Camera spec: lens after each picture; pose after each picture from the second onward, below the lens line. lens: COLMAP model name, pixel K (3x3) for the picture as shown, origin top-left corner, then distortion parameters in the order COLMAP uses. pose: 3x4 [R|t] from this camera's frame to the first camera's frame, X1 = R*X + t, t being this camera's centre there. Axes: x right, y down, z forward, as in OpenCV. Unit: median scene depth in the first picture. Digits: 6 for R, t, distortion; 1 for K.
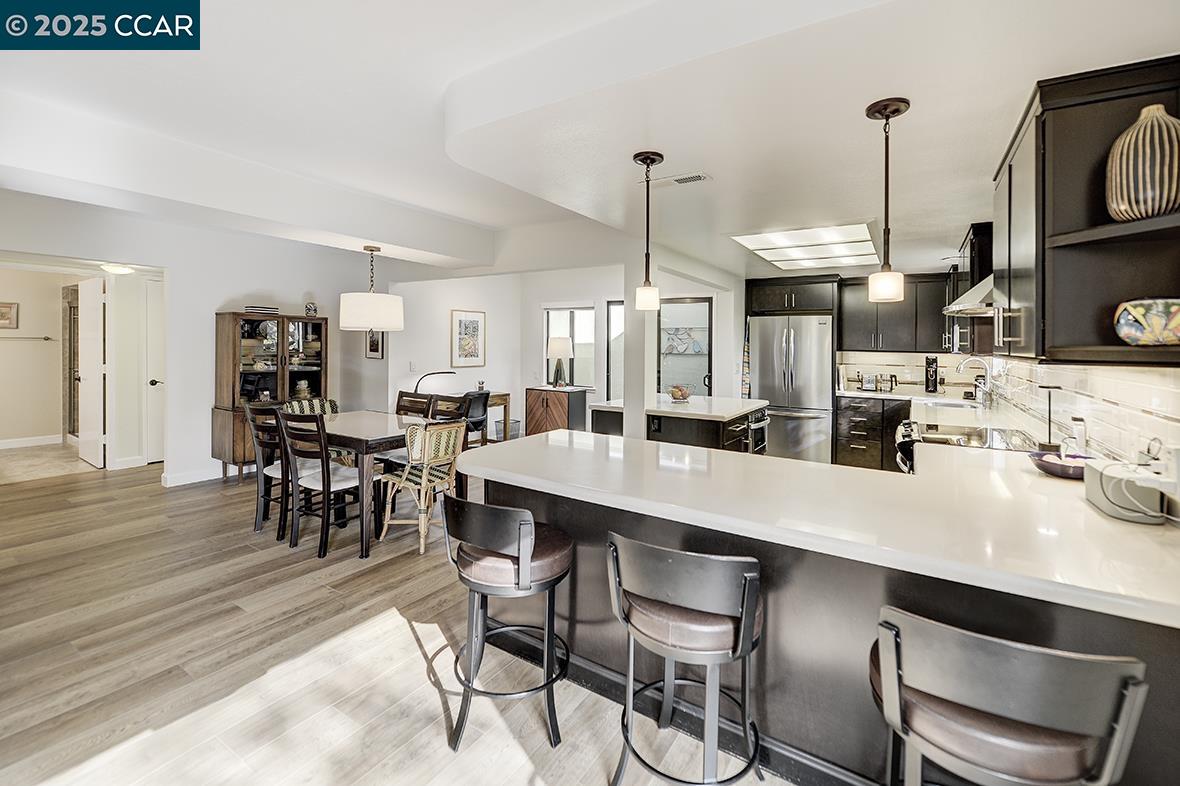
lens RADIAL K [[488.8, 0, 607.1], [0, 488.8, 336.2], [0, 0, 1]] dist [-0.008568, -0.001436]
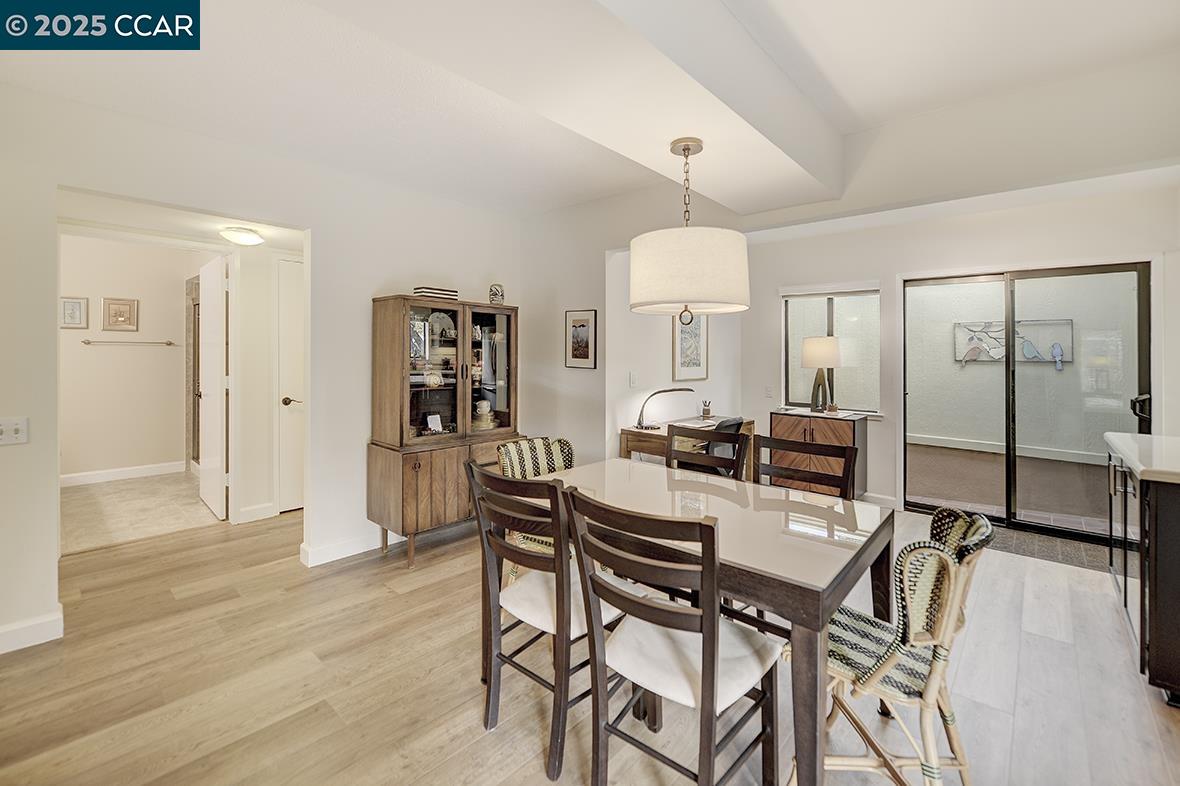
lens RADIAL K [[488.8, 0, 599.6], [0, 488.8, 342.0], [0, 0, 1]] dist [-0.008568, -0.001436]
pose [[0.985831, -0.008049, -0.167550, -0.305609], [0.006878, 0.999948, -0.007568, 0.013994], [0.167602, 0.006308, 0.985835, 0.312852]]
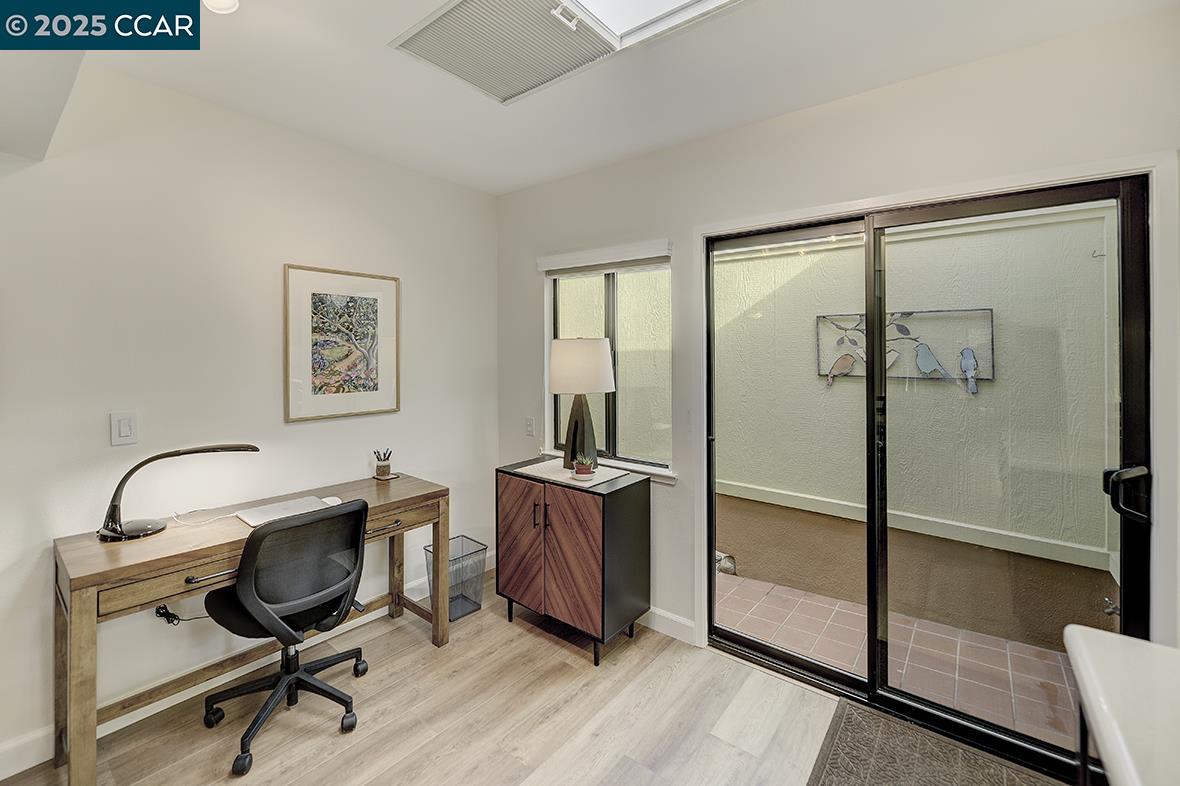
lens RADIAL K [[488.8, 0, 582.3], [0, 488.8, 344.7], [0, 0, 1]] dist [-0.008568, -0.001436]
pose [[0.993903, -0.009881, -0.109814, -0.056715], [0.009715, 0.999951, -0.002043, 0.009154], [0.109829, 0.000964, 0.993950, 0.660414]]
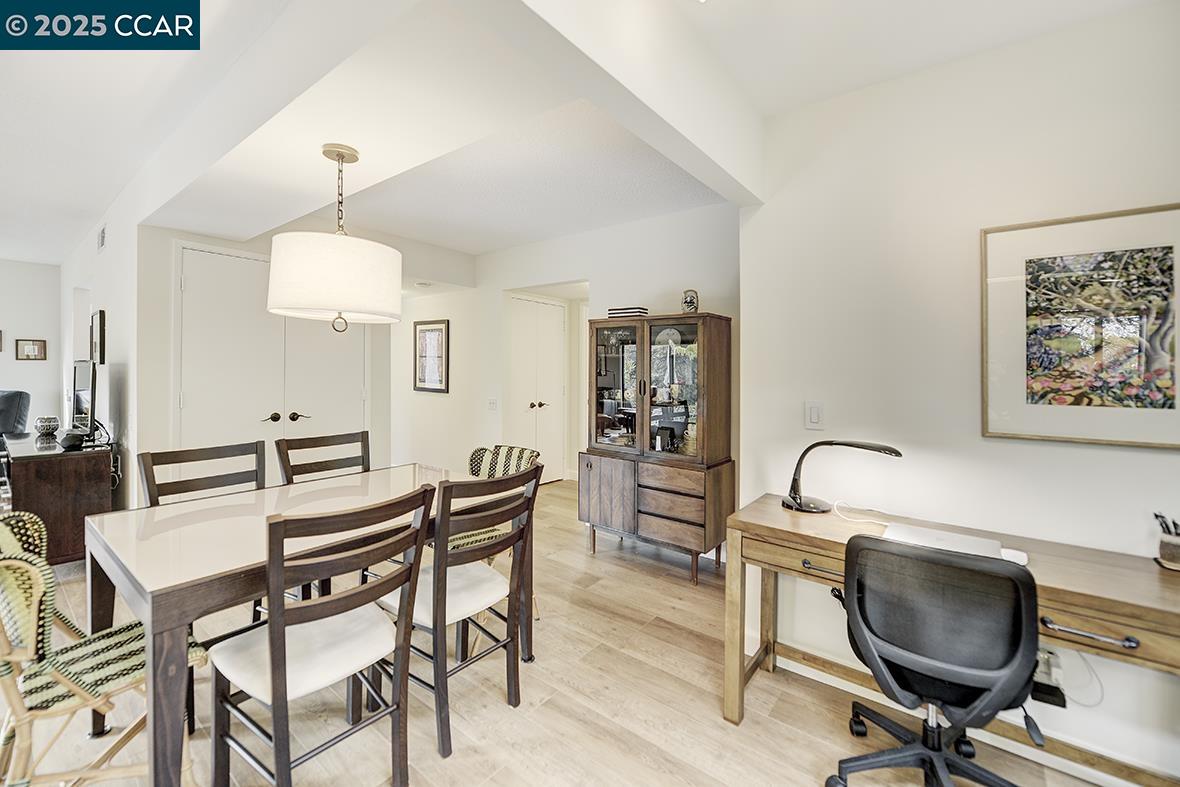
lens RADIAL K [[488.8, 0, 583.5], [0, 488.8, 373.5], [0, 0, 1]] dist [-0.008568, -0.001436]
pose [[-0.105258, -0.007715, -0.994415, -0.016982], [0.001386, 0.999968, -0.007905, 0.030513], [0.994444, -0.002211, -0.105244, 0.800663]]
